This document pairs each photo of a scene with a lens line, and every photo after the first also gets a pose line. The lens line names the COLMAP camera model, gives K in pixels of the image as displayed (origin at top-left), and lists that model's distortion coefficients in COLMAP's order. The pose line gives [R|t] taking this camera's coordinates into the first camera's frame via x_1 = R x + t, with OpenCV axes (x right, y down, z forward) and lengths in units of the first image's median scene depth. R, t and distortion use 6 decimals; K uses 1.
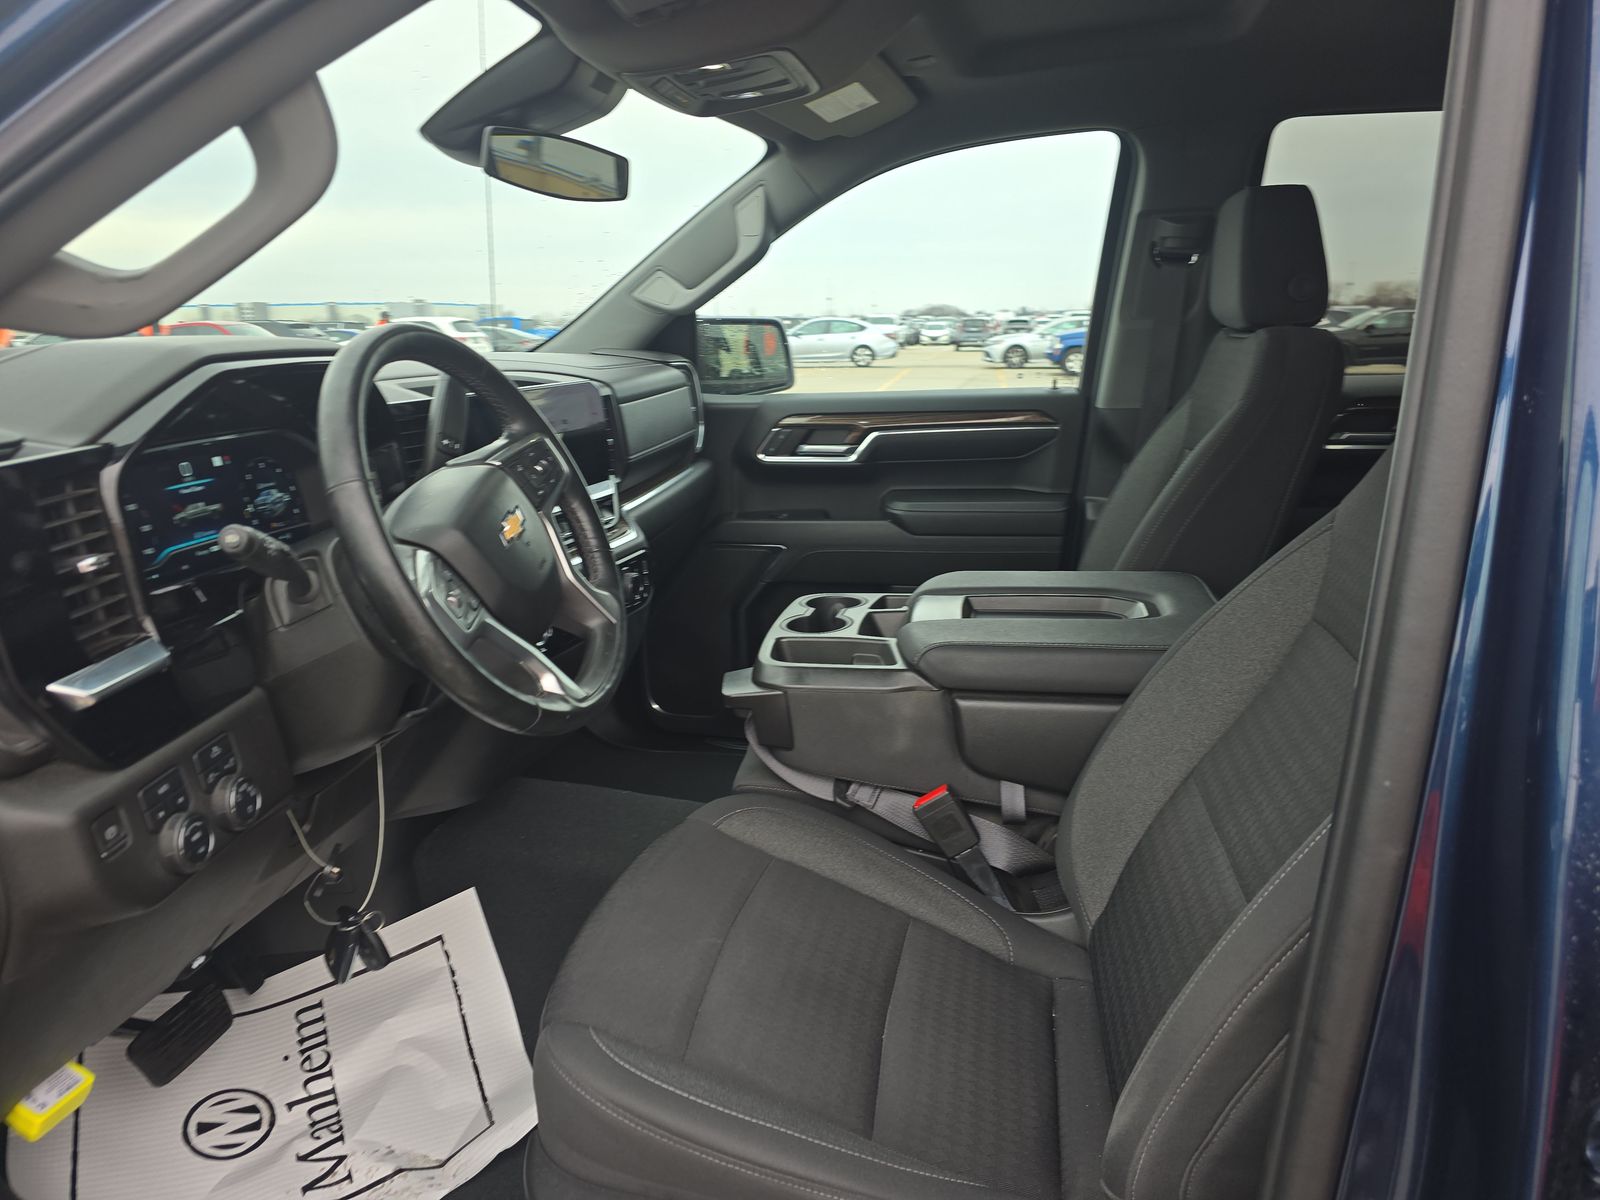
lens RADIAL K [[1080.7, 0, 802.0], [0, 1080.7, 593.3], [0, 0, 1]] dist [0.058090, -0.004078]
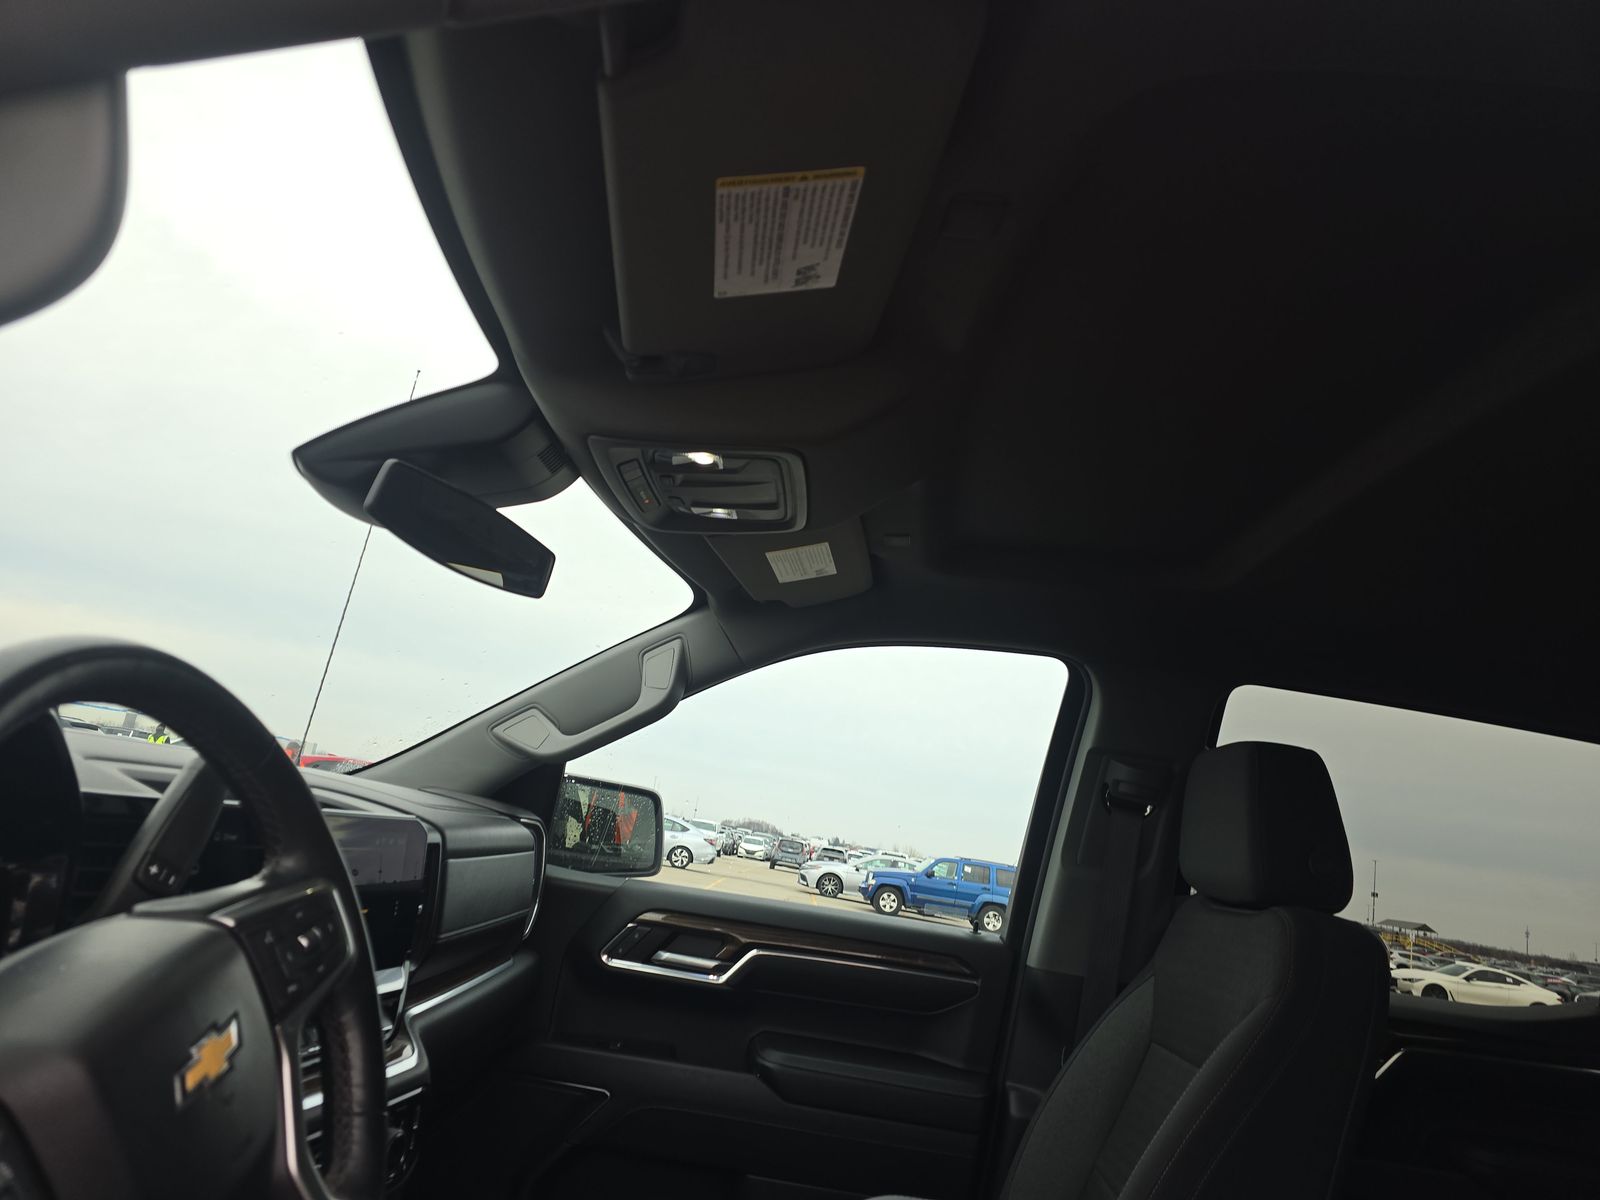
lens RADIAL K [[1080.7, 0, 802.0], [0, 1080.7, 593.3], [0, 0, 1]] dist [0.058090, -0.004078]
pose [[0.972274, 0.202194, 0.117474, -0.055059], [-0.129275, 0.883370, -0.450495, -0.029721], [-0.194860, 0.422819, 0.885016, 0.213360]]
